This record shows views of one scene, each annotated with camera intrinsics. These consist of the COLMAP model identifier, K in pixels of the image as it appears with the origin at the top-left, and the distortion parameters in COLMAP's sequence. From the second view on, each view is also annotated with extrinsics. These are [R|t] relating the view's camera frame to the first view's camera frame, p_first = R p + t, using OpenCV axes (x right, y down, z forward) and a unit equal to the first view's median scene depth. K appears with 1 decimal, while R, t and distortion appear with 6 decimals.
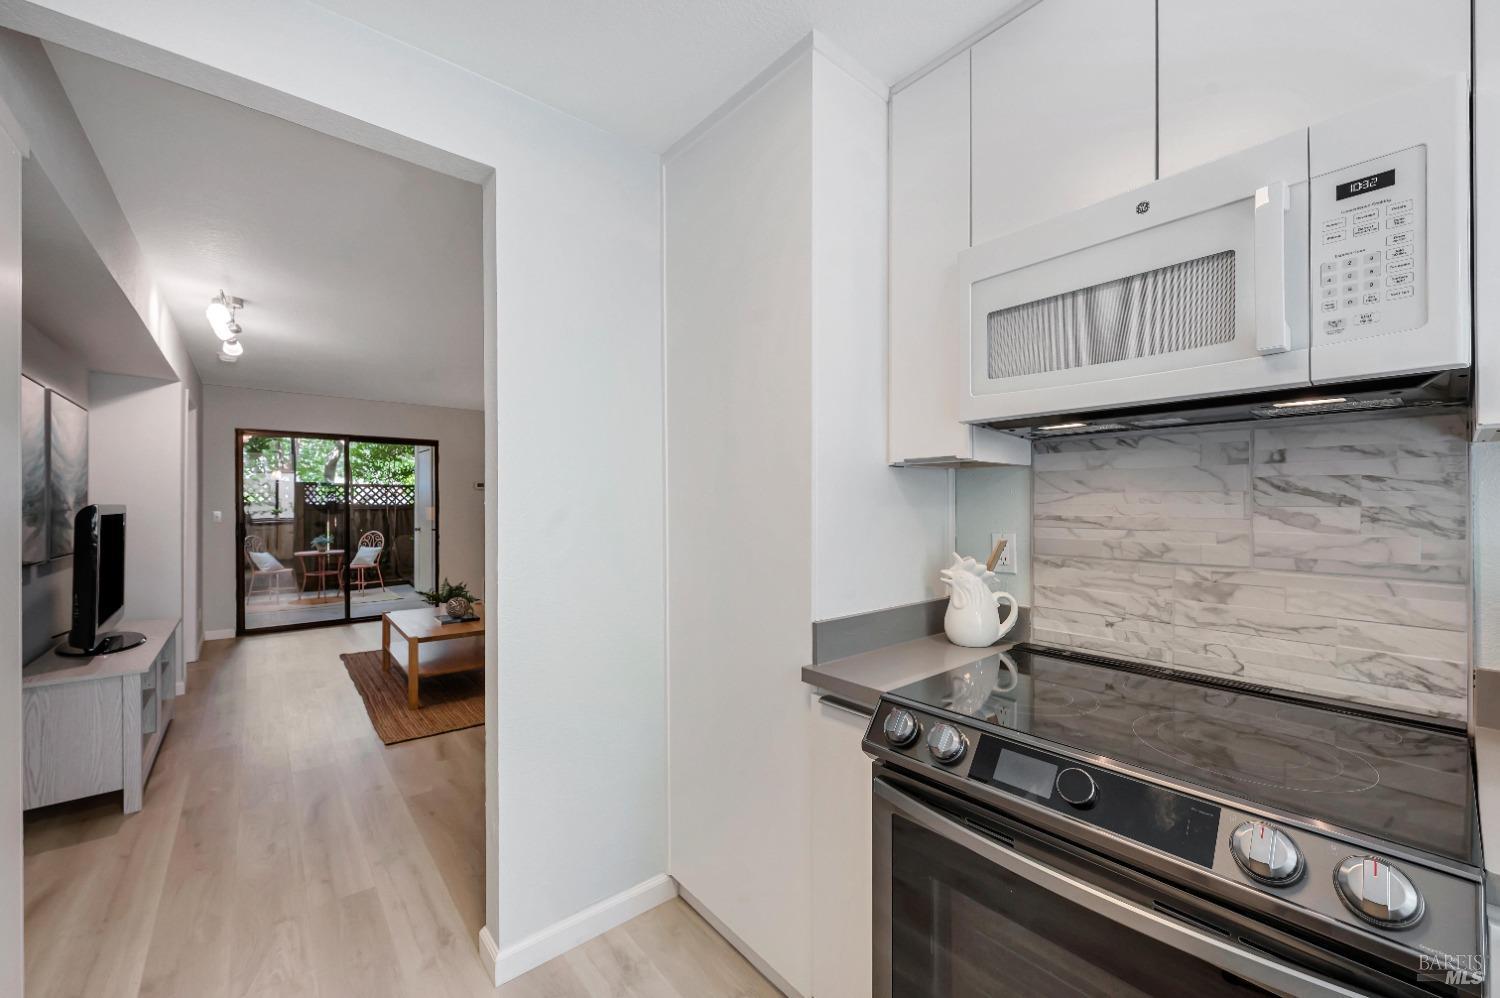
lens RADIAL K [[604.8, 0, 749.0], [0, 604.8, 501.9], [0, 0, 1]] dist [0.000141, 0.000107]
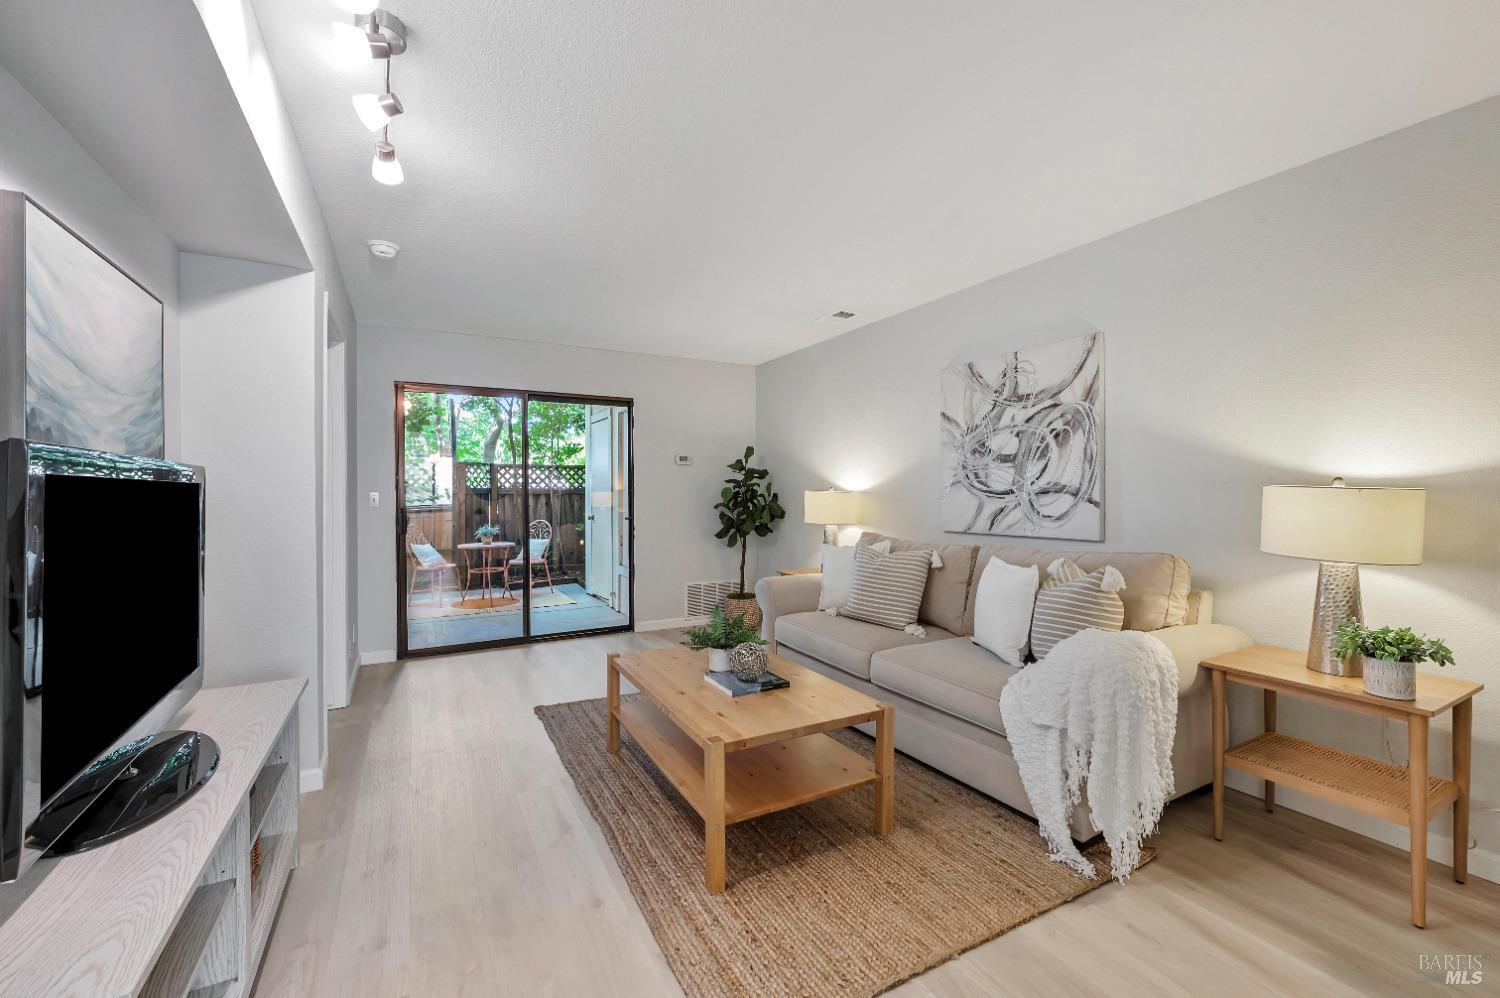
lens RADIAL K [[604.8, 0, 736.4], [0, 604.8, 493.4], [0, 0, 1]] dist [0.000141, 0.000107]
pose [[0.981661, -0.002266, -0.190621, -0.205609], [0.002875, 0.999992, 0.002919, 0.010978], [0.190612, -0.003413, 0.981659, 0.243164]]
